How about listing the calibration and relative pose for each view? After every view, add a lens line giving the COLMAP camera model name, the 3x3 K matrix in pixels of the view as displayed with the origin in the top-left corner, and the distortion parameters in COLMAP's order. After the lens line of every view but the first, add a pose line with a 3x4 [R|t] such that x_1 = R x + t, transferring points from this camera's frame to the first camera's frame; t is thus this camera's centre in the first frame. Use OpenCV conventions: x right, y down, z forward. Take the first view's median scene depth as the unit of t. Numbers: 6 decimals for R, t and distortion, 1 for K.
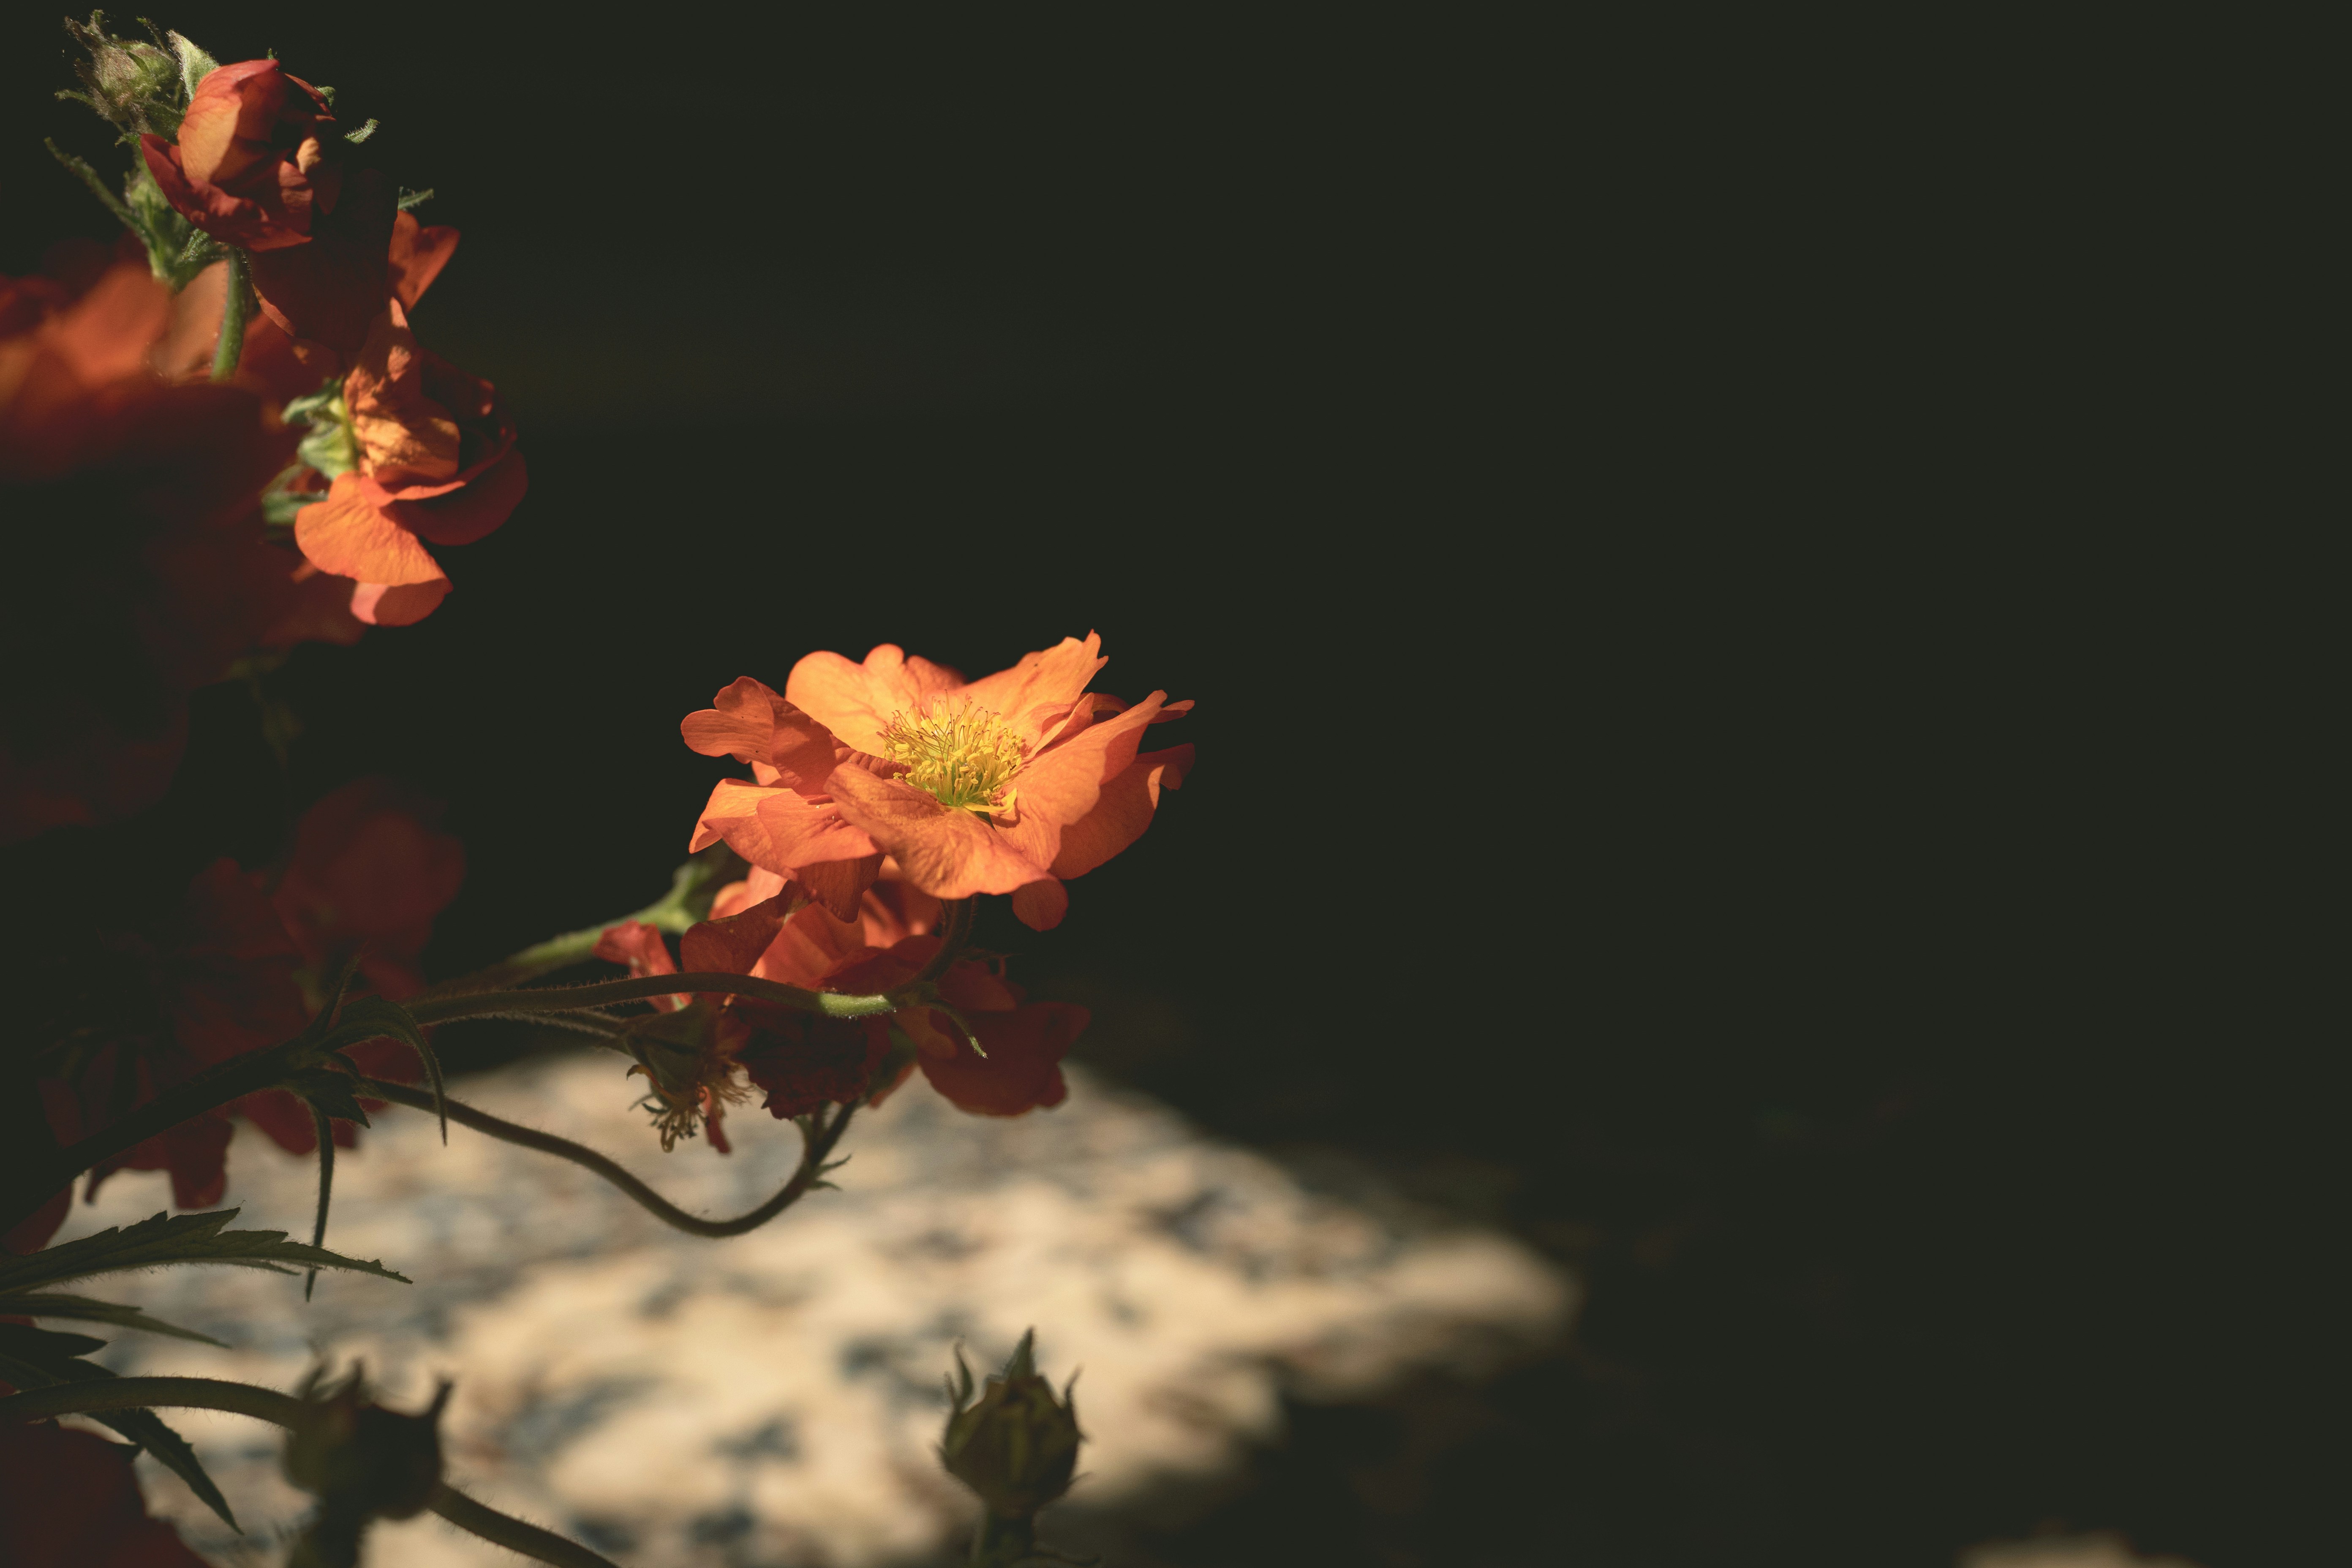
lens RADIAL K [[2834.1, 0, 1178.6], [0, 2834.1, 781.1], [0, 0, 1]] dist [0.003466, 0.000000]
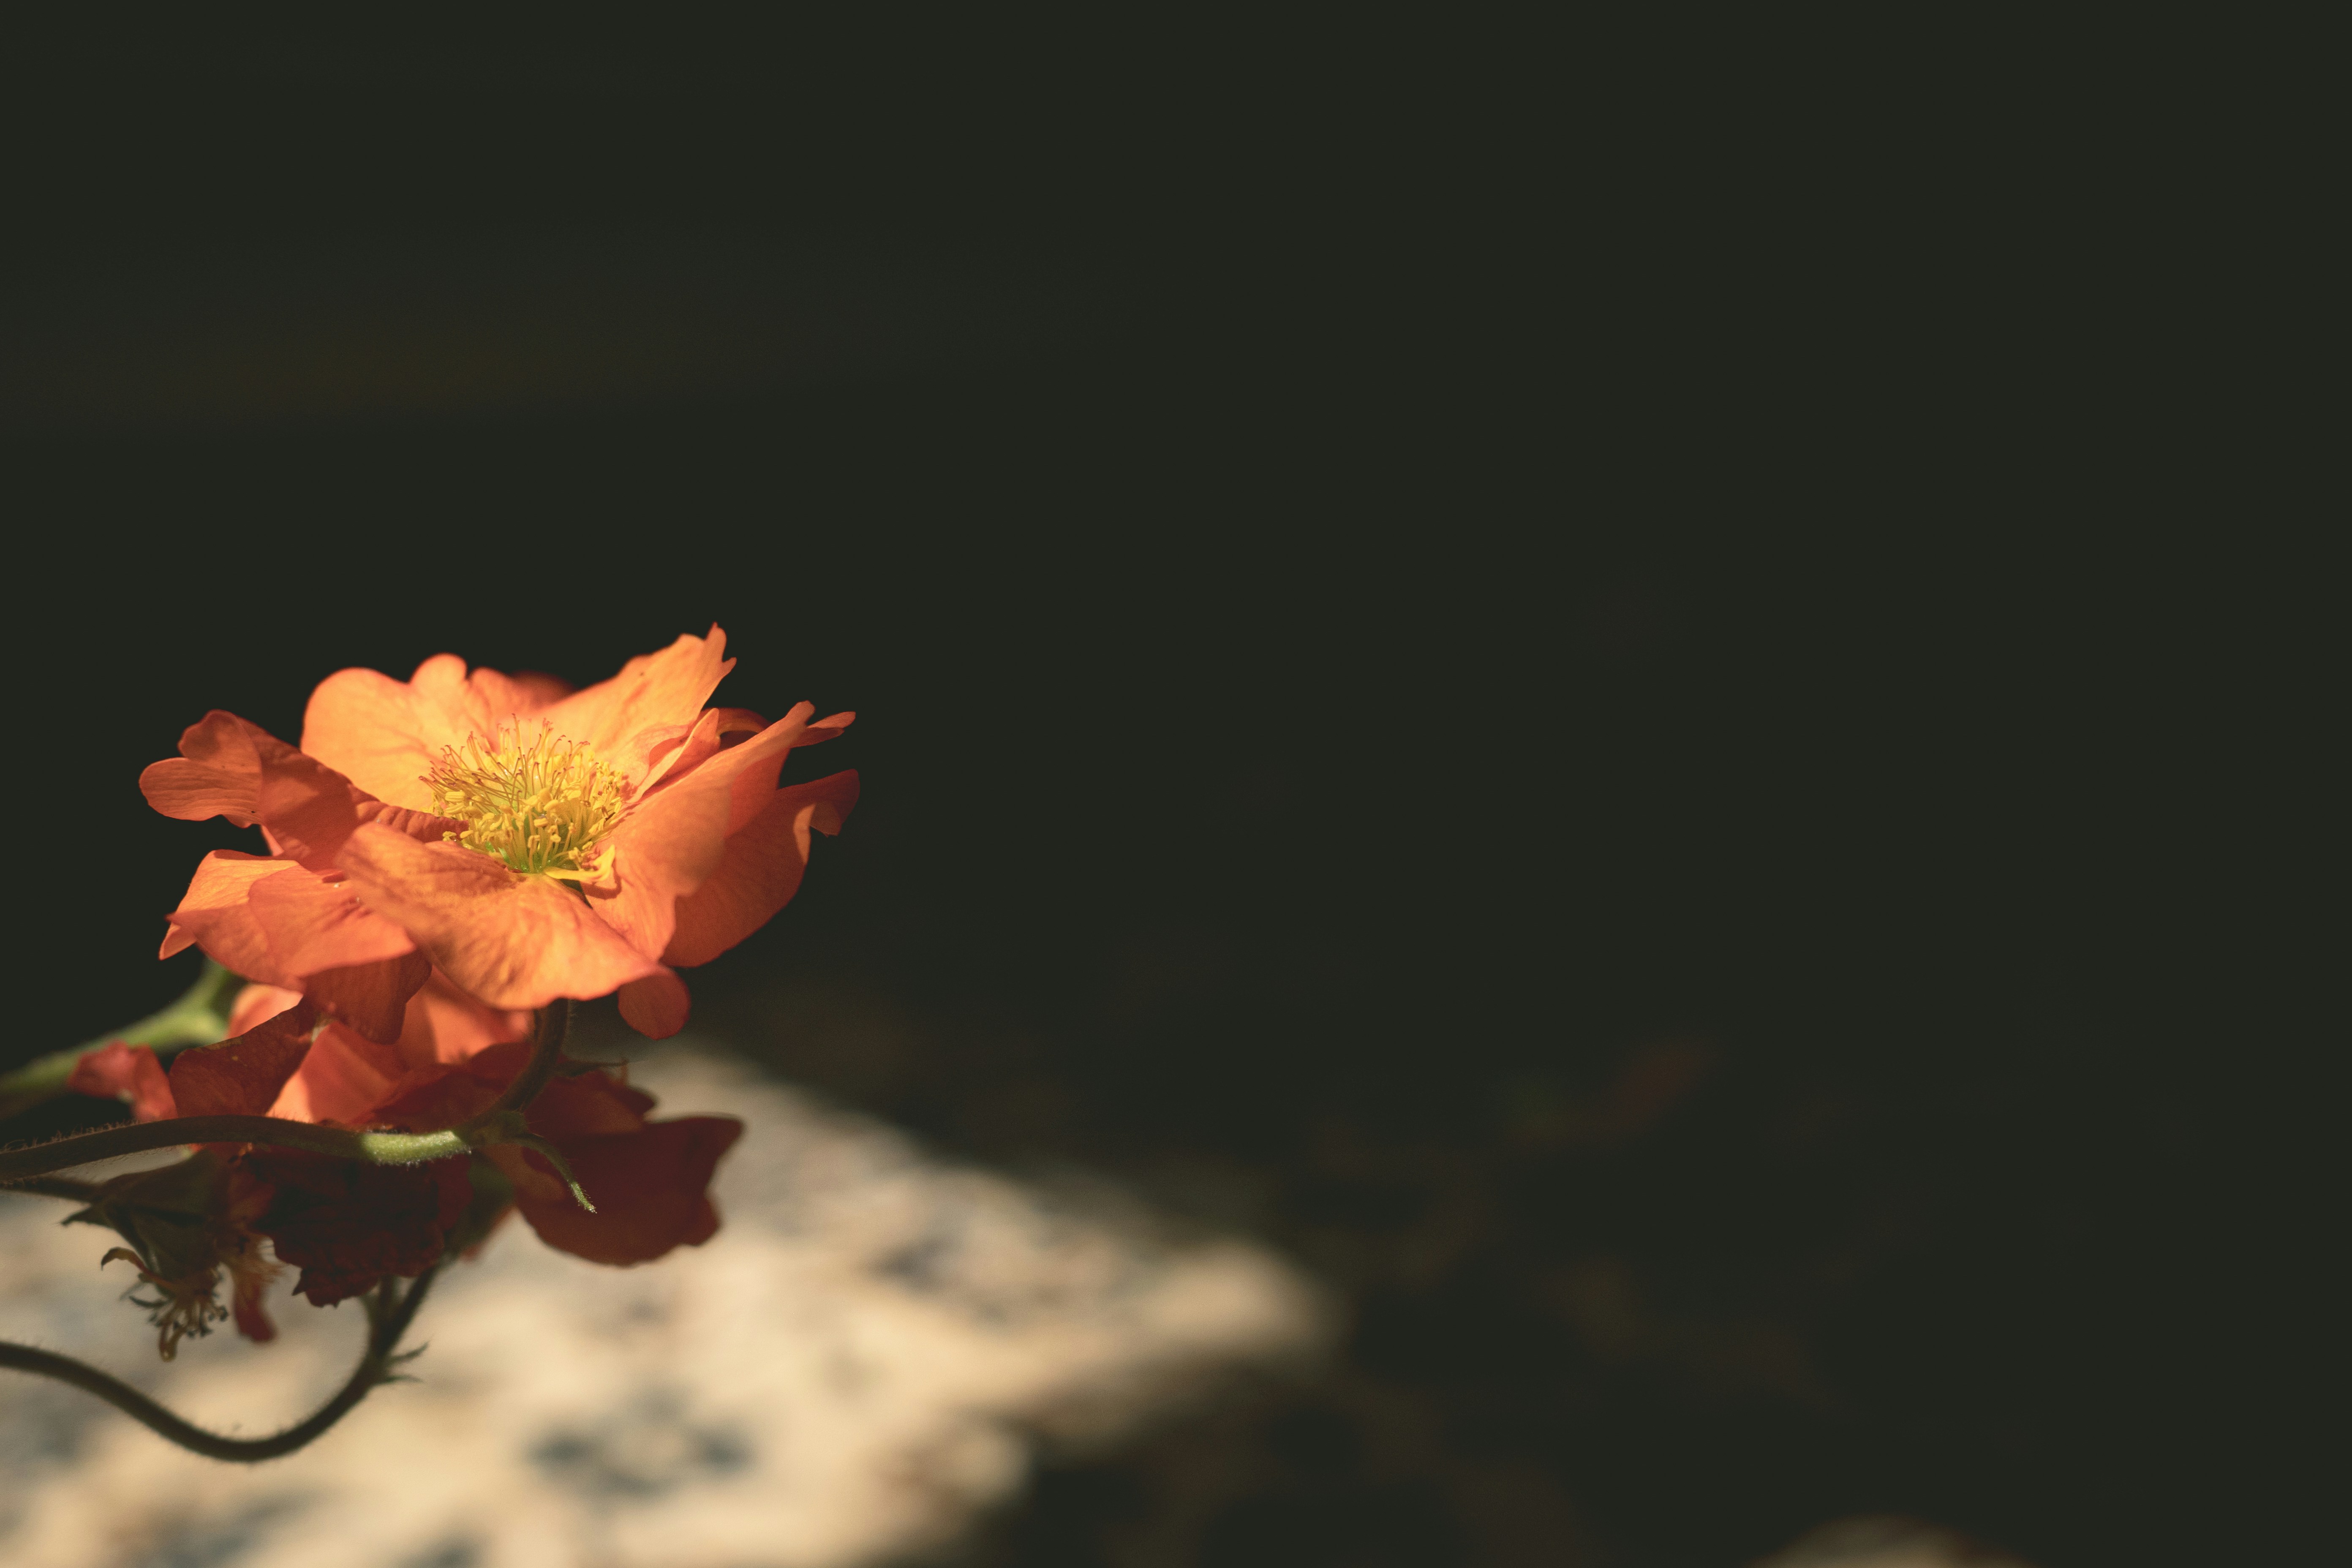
lens RADIAL K [[2834.1, 0, 1172.5], [0, 2834.1, 792.1], [0, 0, 1]] dist [0.003466, 0.000000]
pose [[0.993892, -0.051801, 0.097443, 0.014616], [0.050829, 0.998630, 0.012429, -0.012280], [-0.097953, -0.007401, 0.995164, 0.248446]]
